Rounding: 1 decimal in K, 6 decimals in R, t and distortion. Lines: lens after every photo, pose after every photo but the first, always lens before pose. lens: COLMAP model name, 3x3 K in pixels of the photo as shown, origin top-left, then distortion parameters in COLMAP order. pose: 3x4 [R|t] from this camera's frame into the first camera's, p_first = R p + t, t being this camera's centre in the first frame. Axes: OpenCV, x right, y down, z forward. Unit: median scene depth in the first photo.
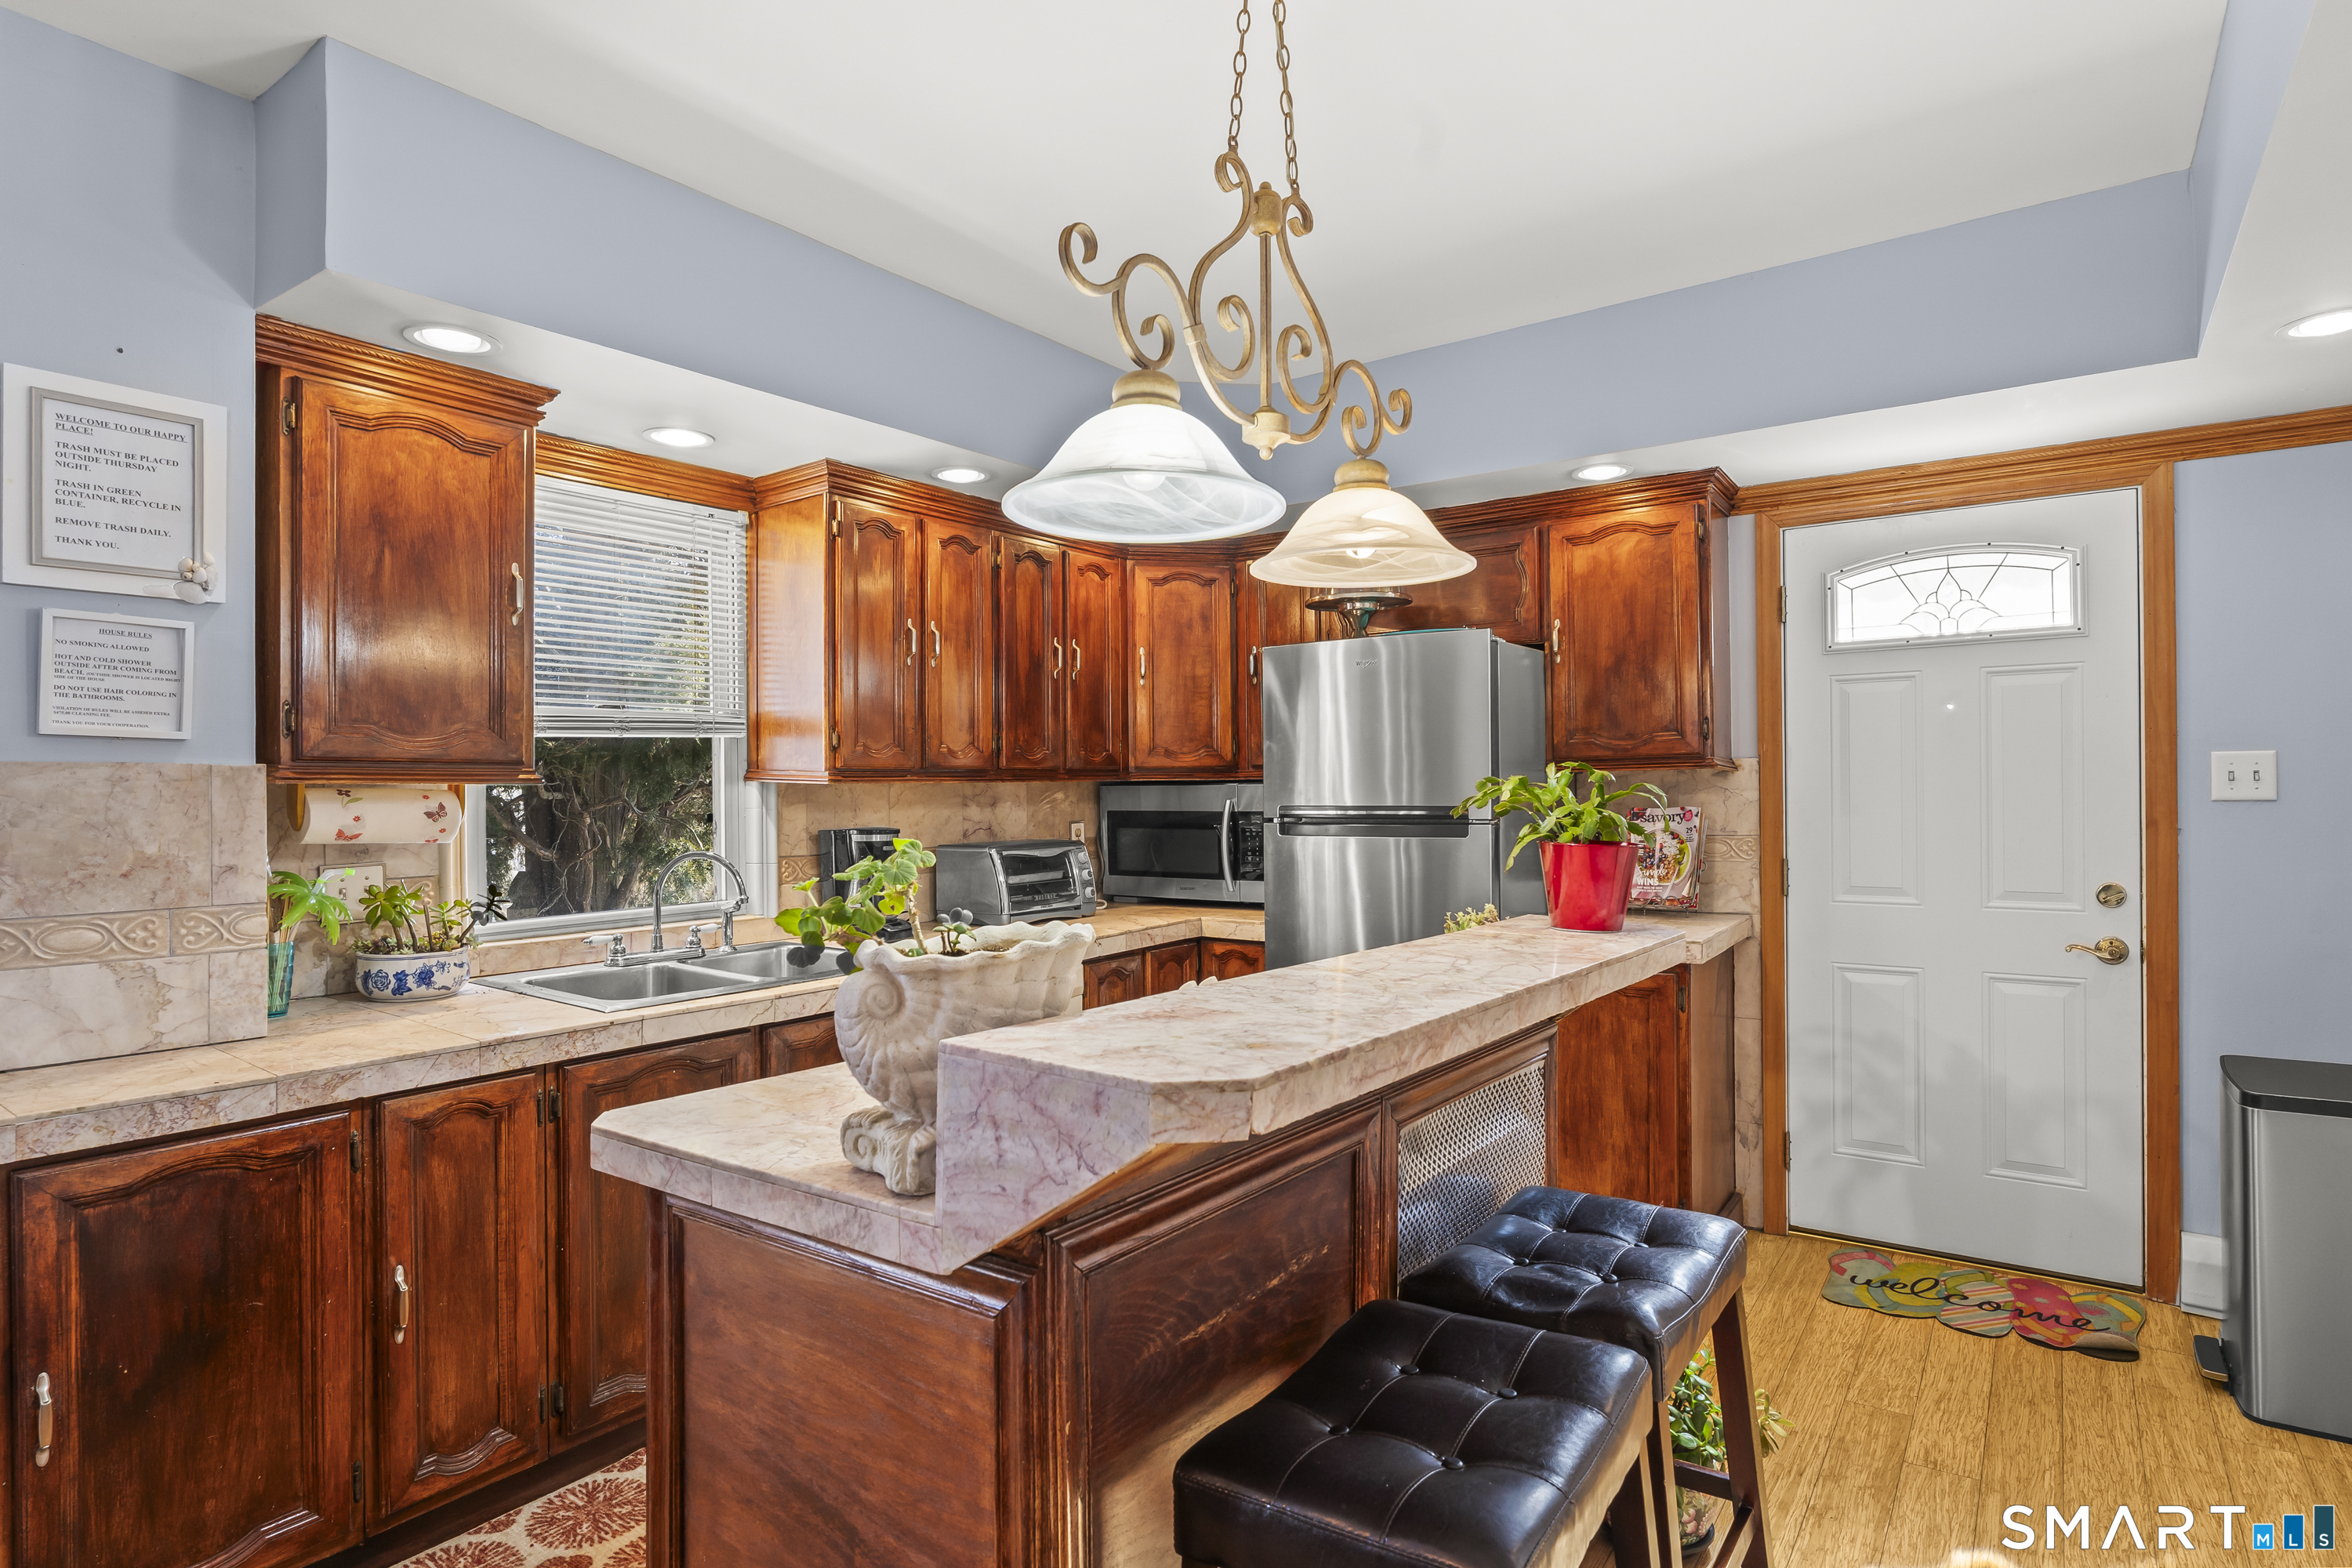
lens RADIAL K [[1244.0, 0, 1162.1], [0, 1244.0, 789.2], [0, 0, 1]] dist [-0.022272, 0.013135]
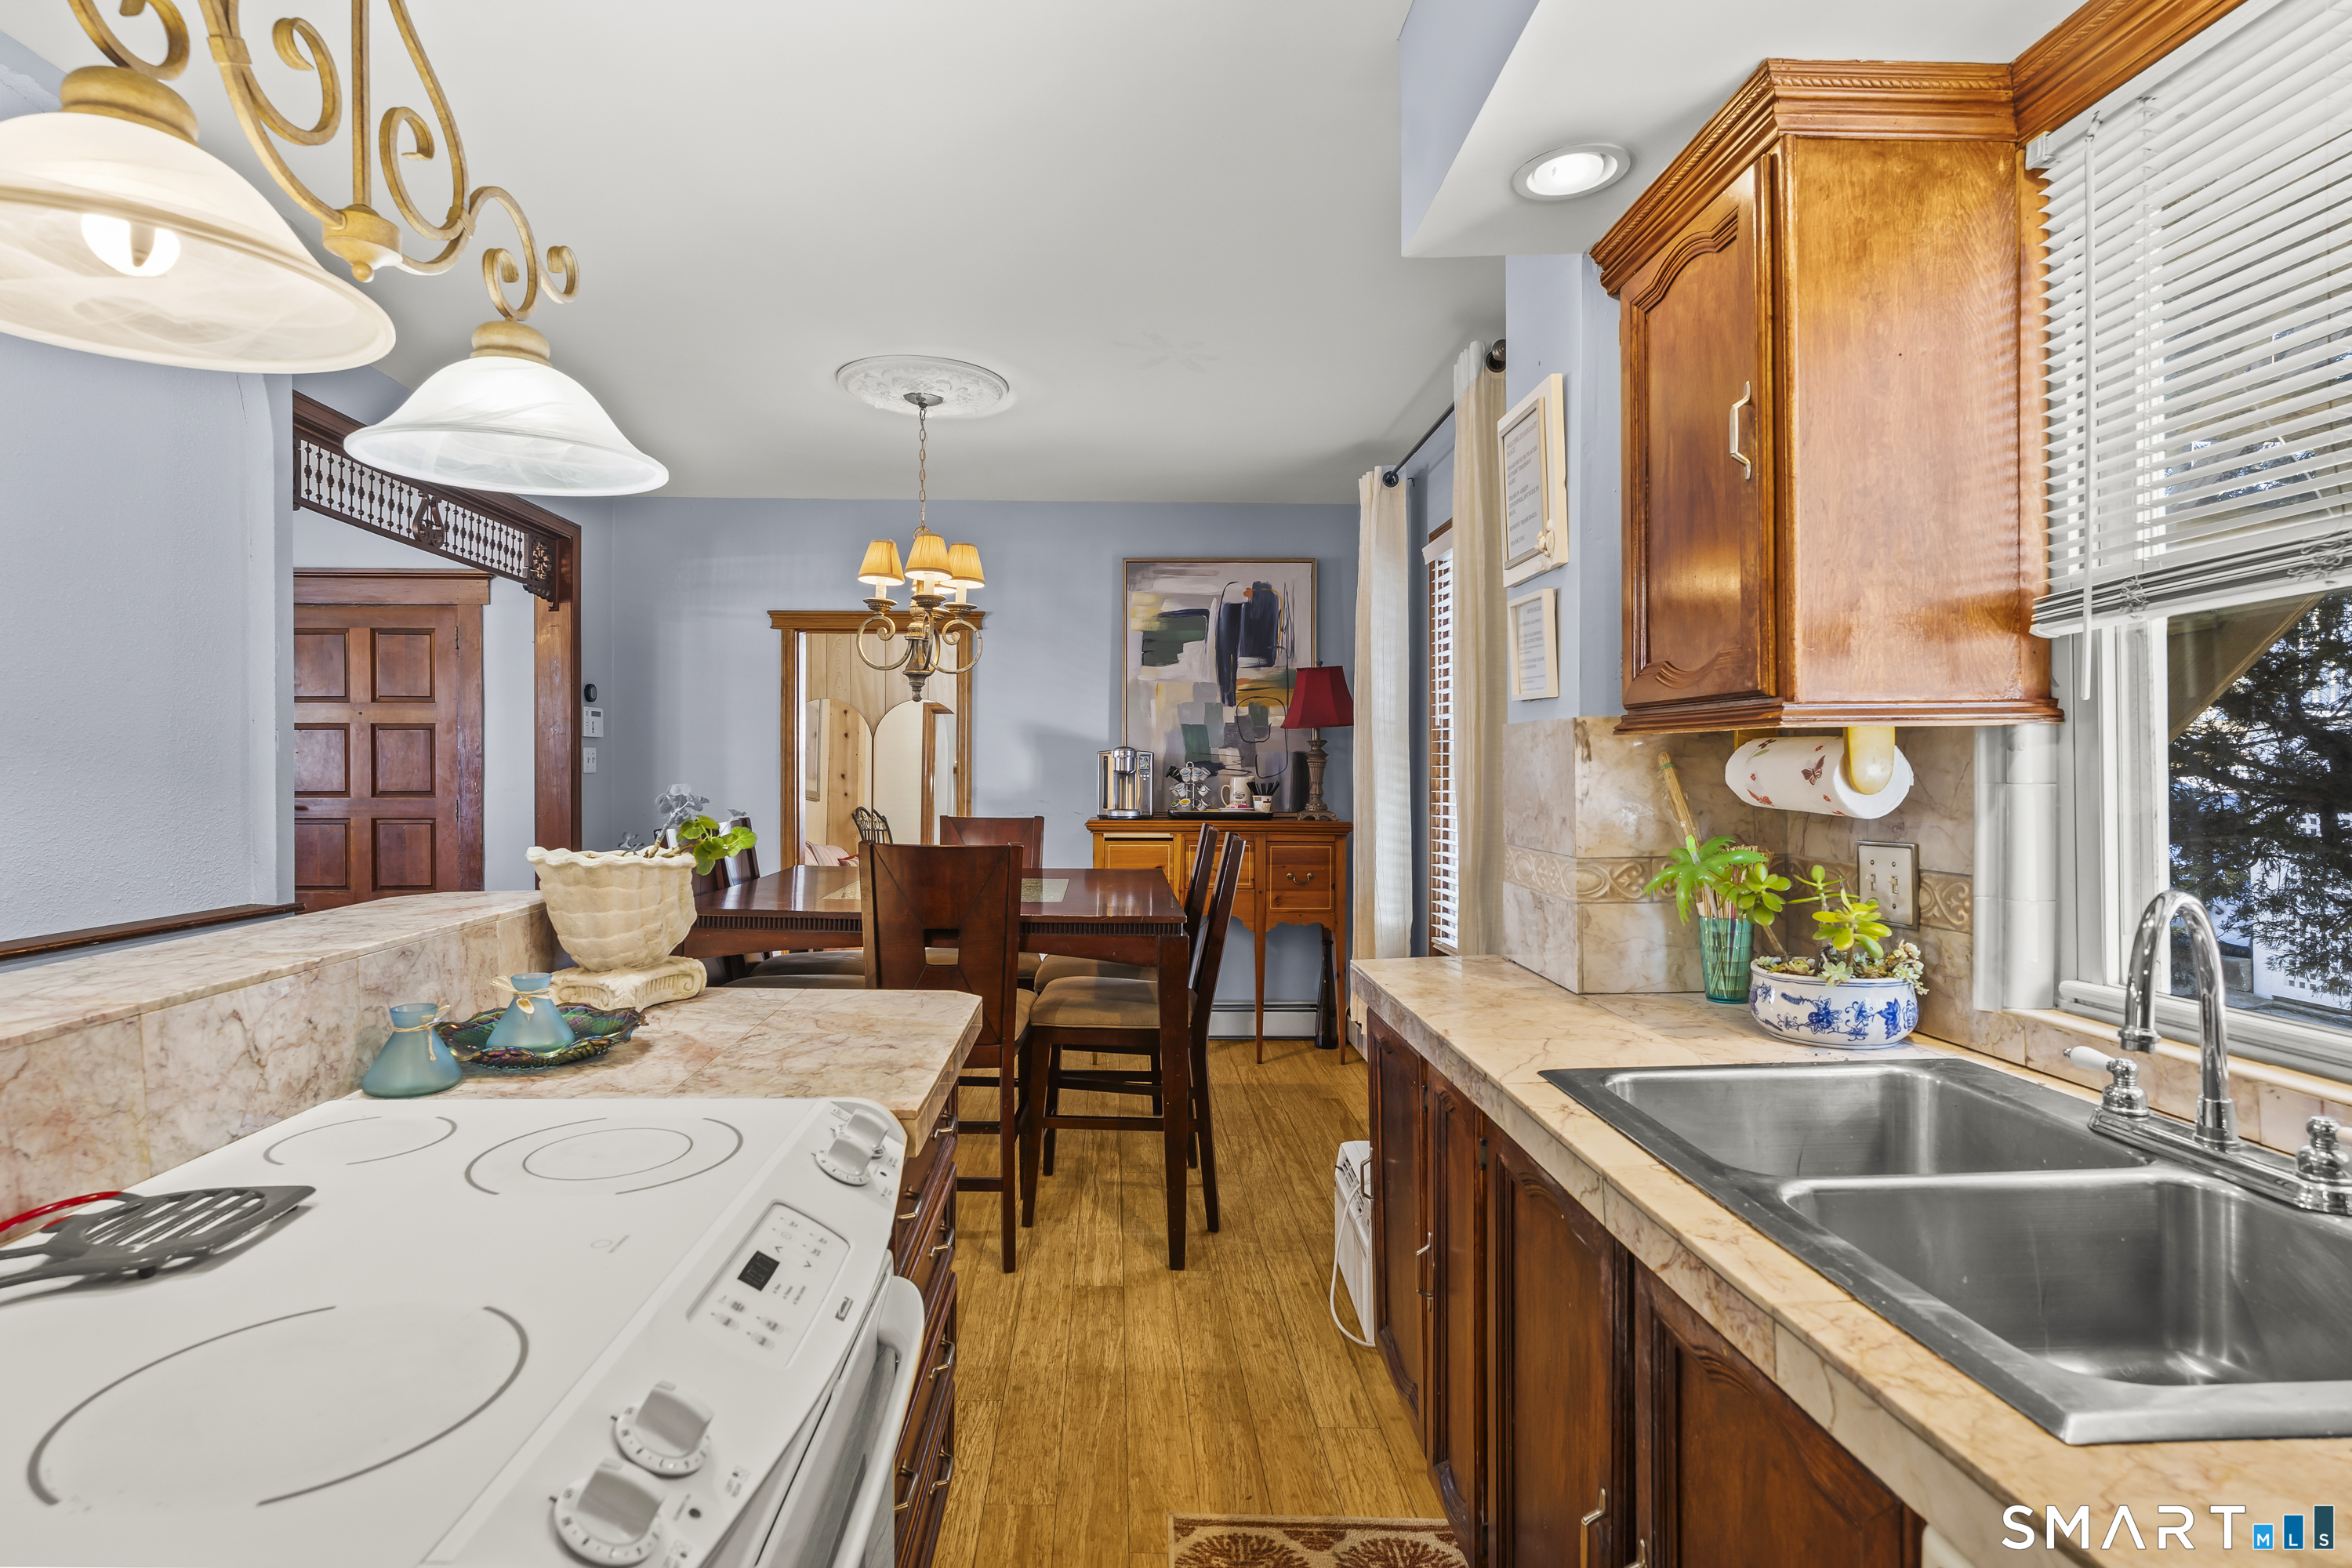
lens RADIAL K [[1197.1, 0, 1123.5], [0, 1197.1, 777.8], [0, 0, 1]] dist [0.006967, 0.000857]
pose [[-0.804542, 0.016827, -0.593657, 0.080715], [0.011167, 0.999850, 0.013206, 0.007164], [0.593790, 0.003995, -0.804610, 0.978755]]
